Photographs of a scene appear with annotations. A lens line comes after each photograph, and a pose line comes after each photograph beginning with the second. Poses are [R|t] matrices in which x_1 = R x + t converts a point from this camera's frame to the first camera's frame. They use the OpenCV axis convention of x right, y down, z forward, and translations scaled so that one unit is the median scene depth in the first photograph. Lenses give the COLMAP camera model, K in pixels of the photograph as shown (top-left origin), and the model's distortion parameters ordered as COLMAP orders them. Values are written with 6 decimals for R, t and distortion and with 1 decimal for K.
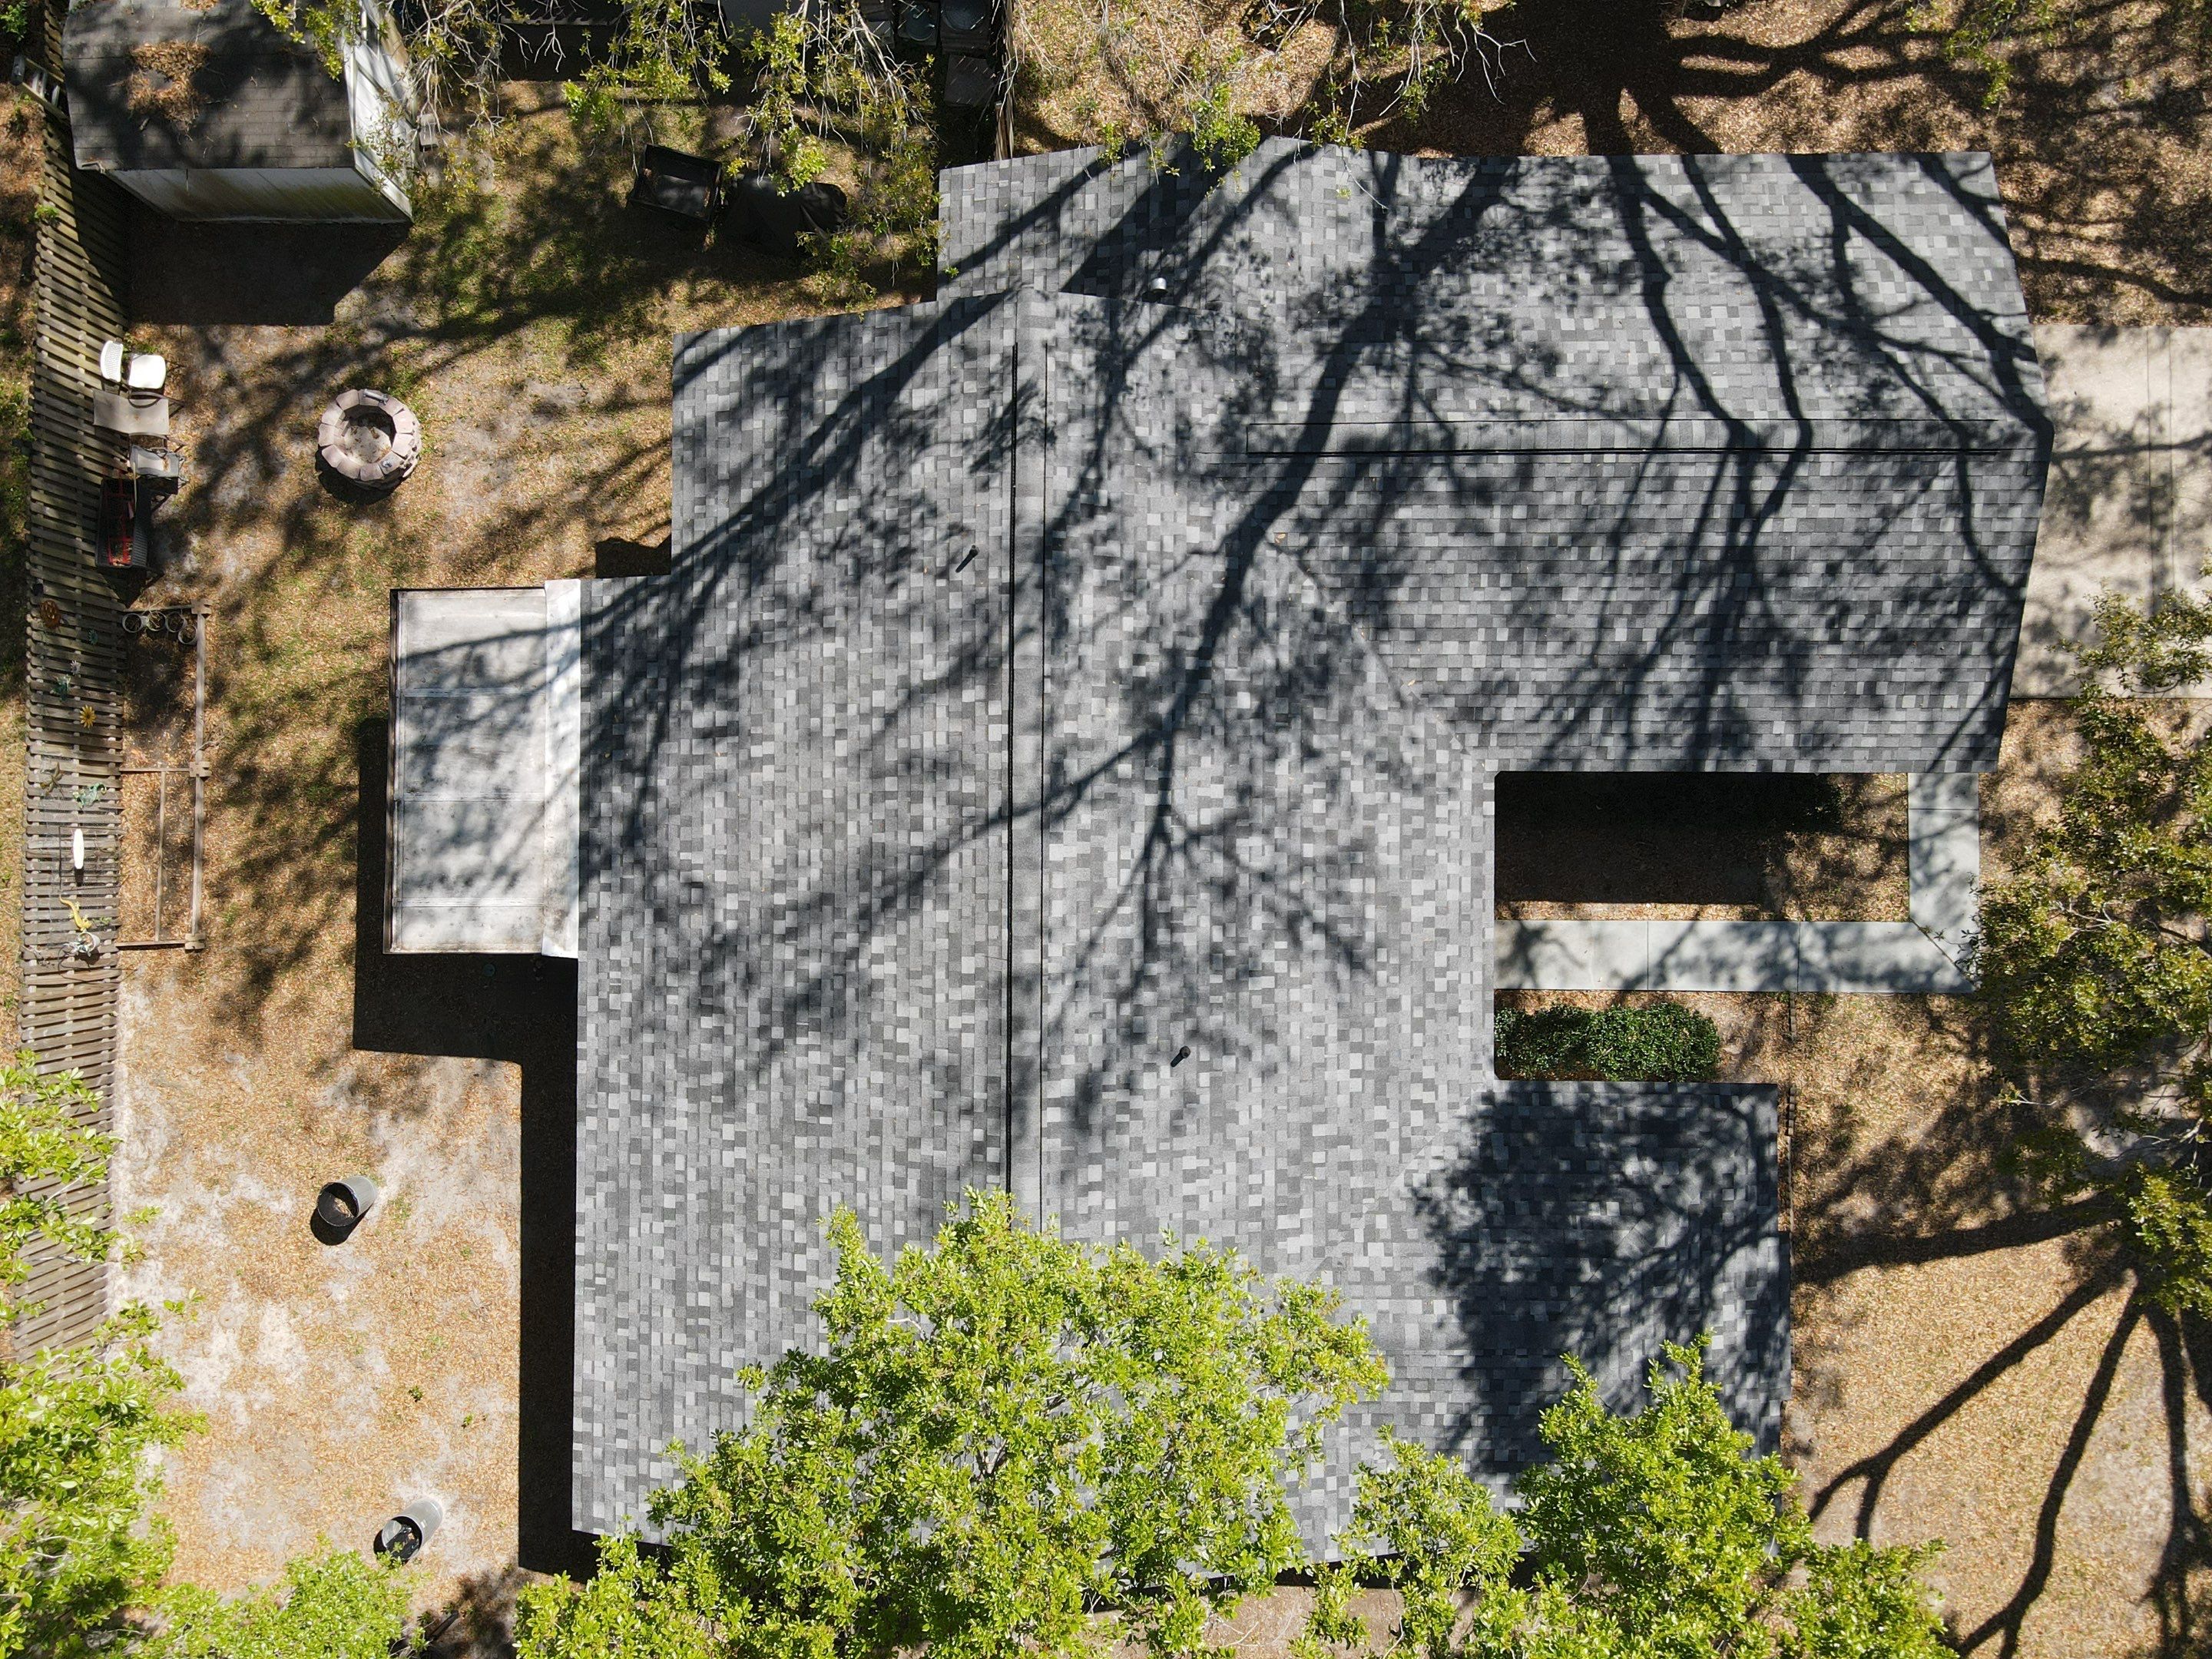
lens RADIAL K [[1628.1, 0, 1080.3], [0, 1628.1, 830.0], [0, 0, 1]] dist [0.001156, 0.021392]
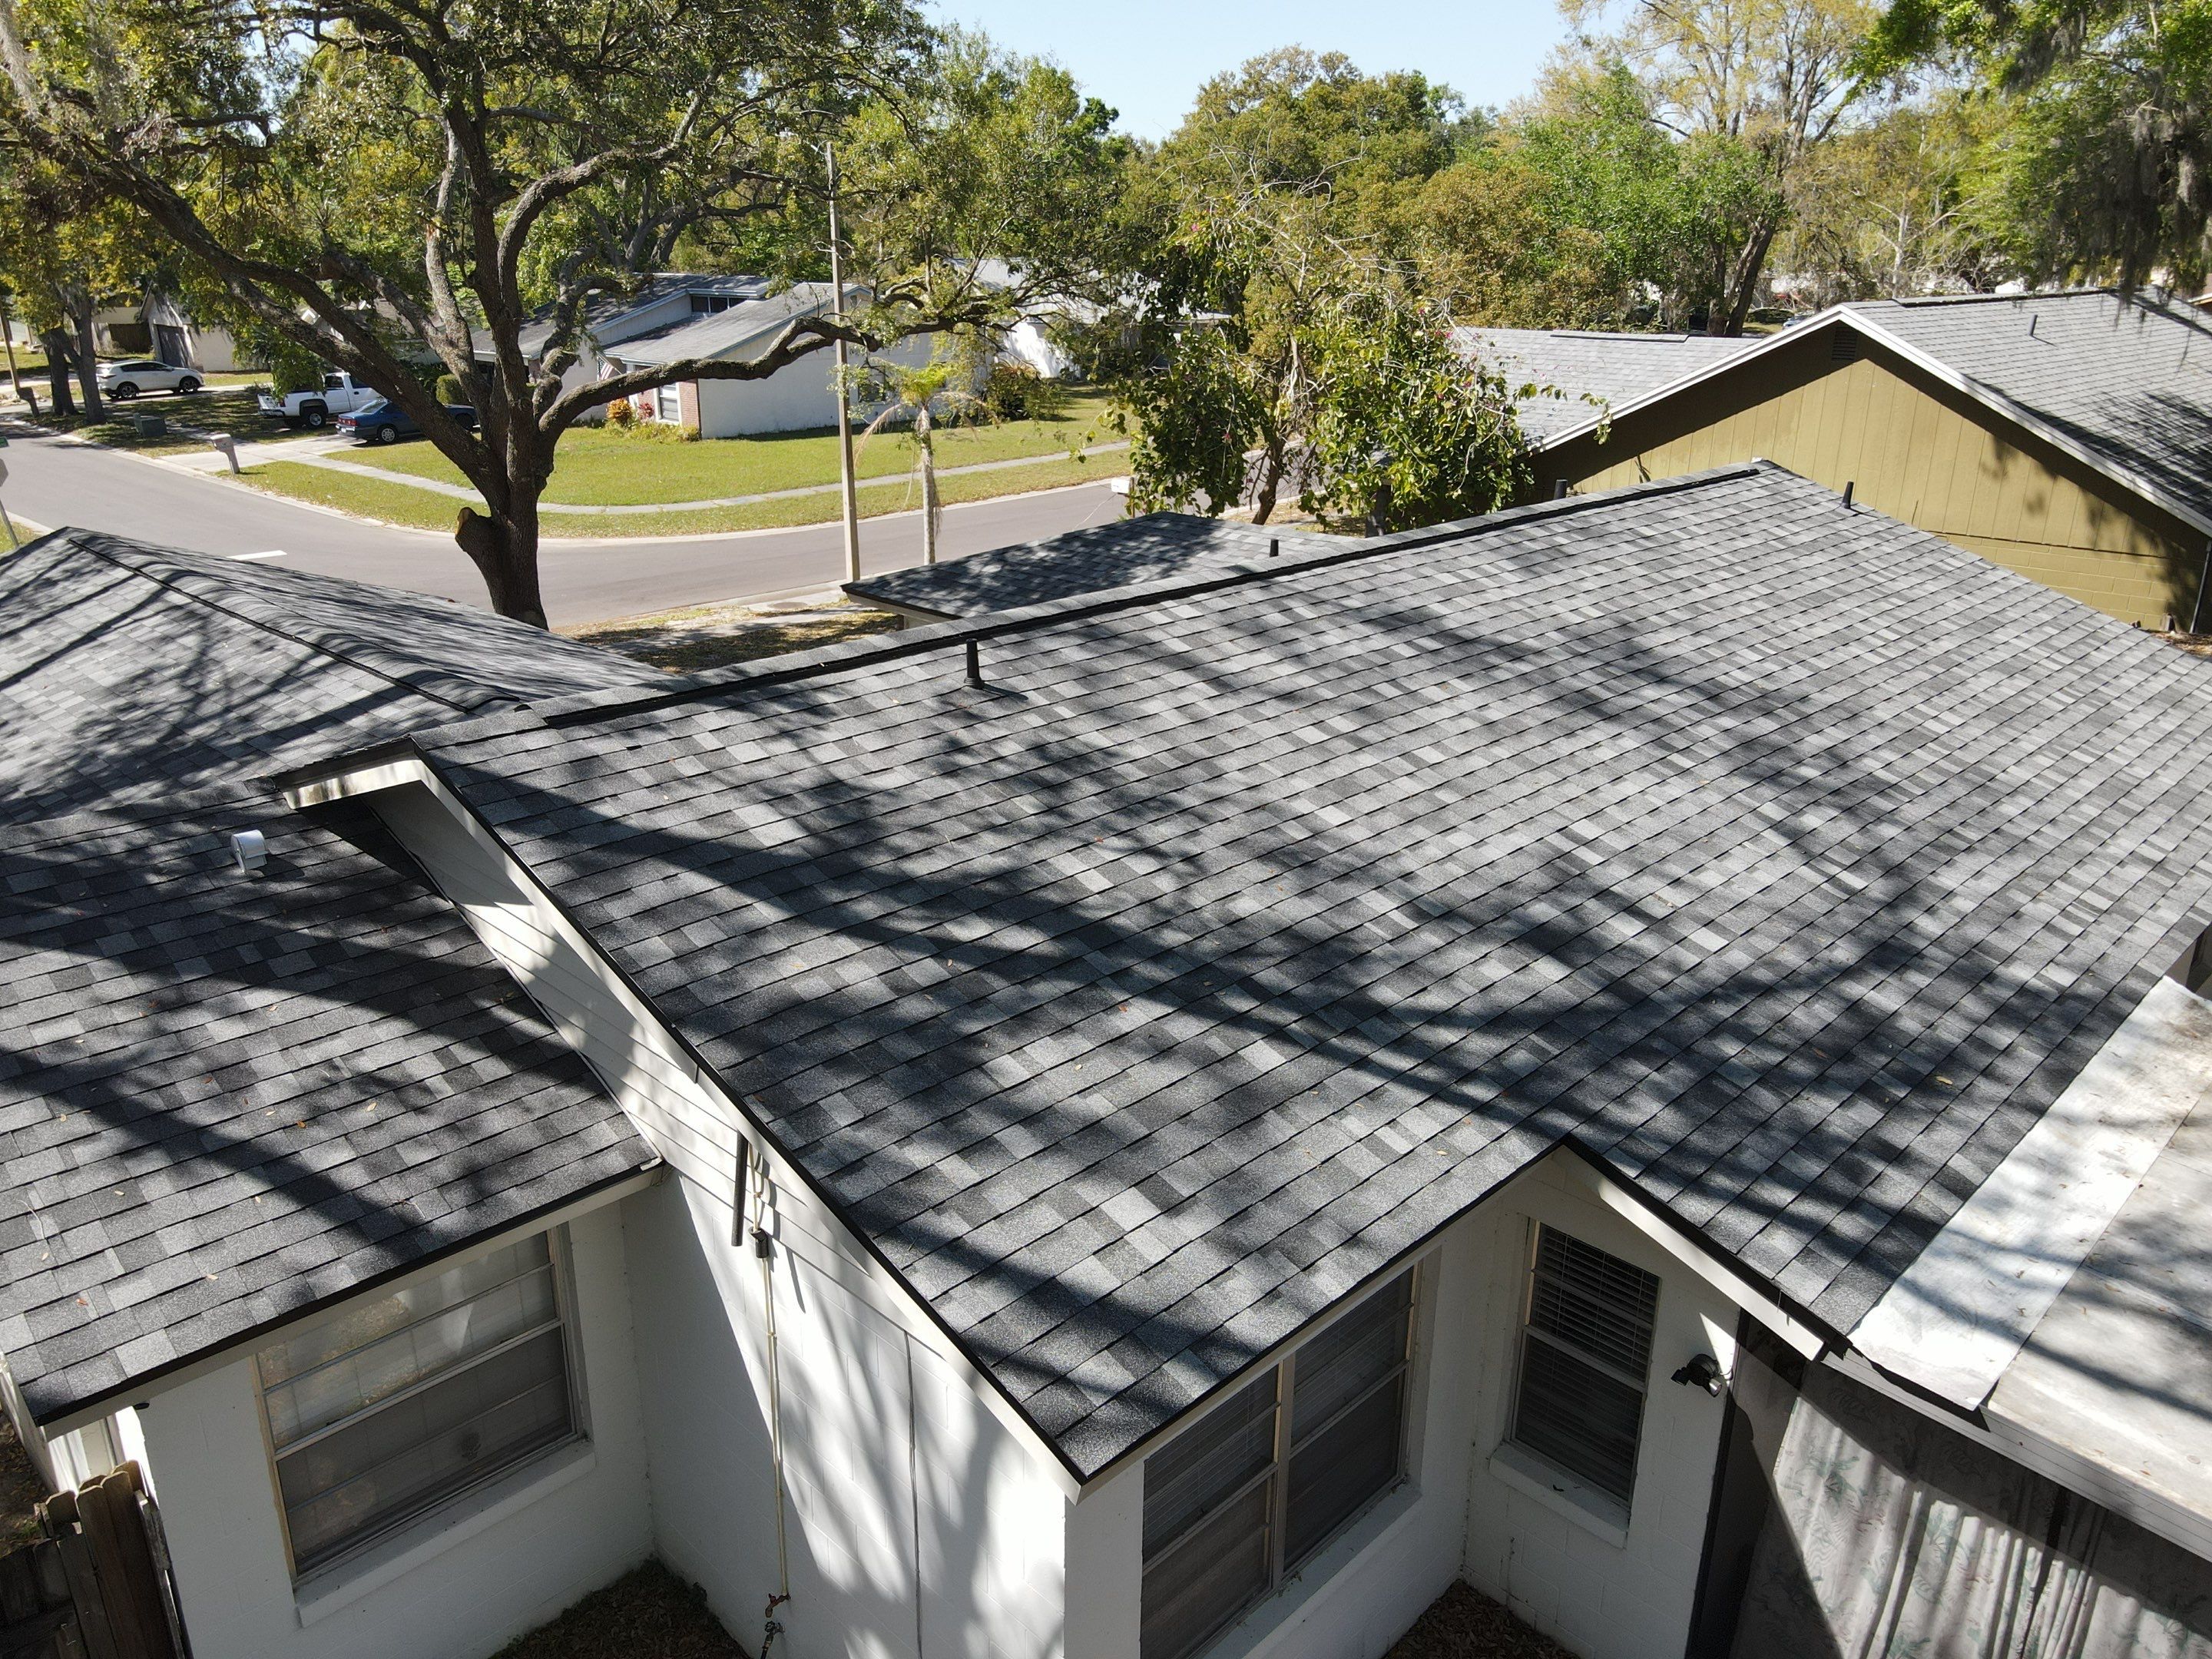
lens RADIAL K [[1628.1, 0, 1098.0], [0, 1628.1, 834.0], [0, 0, 1]] dist [0.001156, 0.021392]
pose [[-0.711889, -0.216246, 0.668171, -0.418059], [0.702286, -0.215021, 0.678646, -0.466453], [-0.003083, 0.952367, 0.304937, 0.846740]]
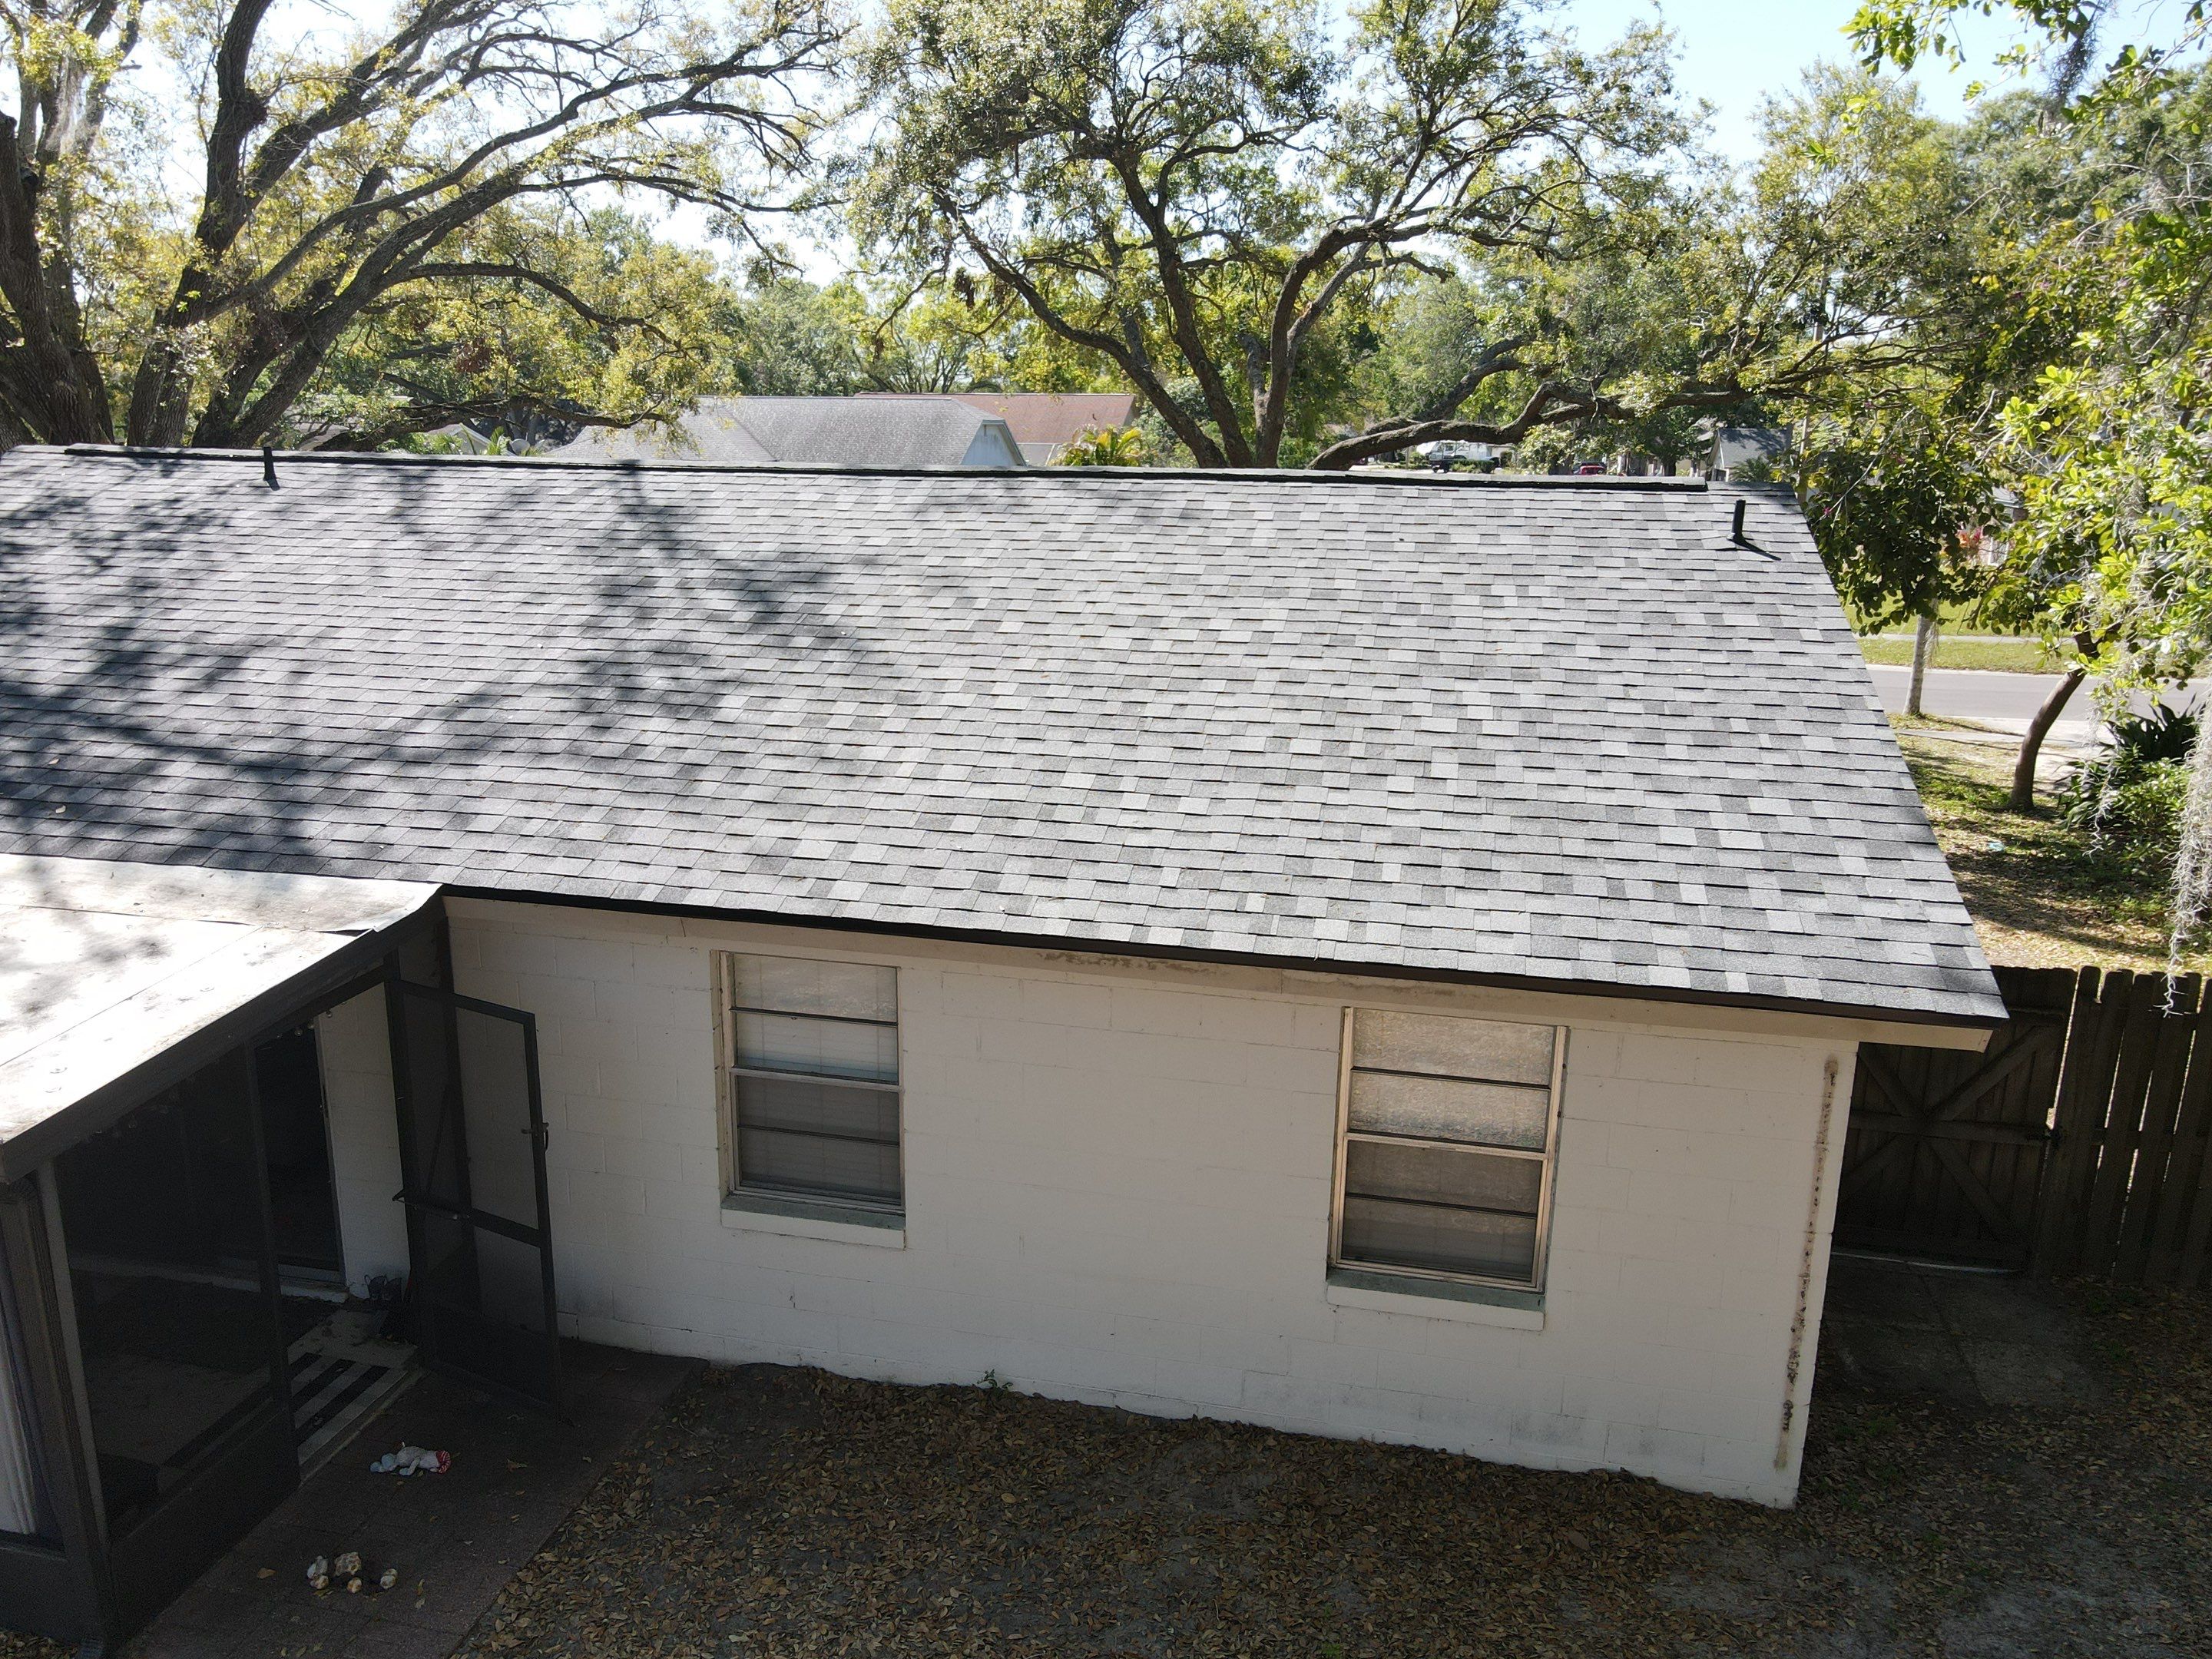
lens RADIAL K [[1628.1, 0, 1052.6], [0, 1628.1, 824.6], [0, 0, 1]] dist [0.001156, 0.021392]
pose [[0.213823, -0.210258, 0.953977, -0.678765], [0.975861, 0.090398, -0.198804, 0.310644], [-0.044437, 0.973458, 0.224512, 0.922461]]
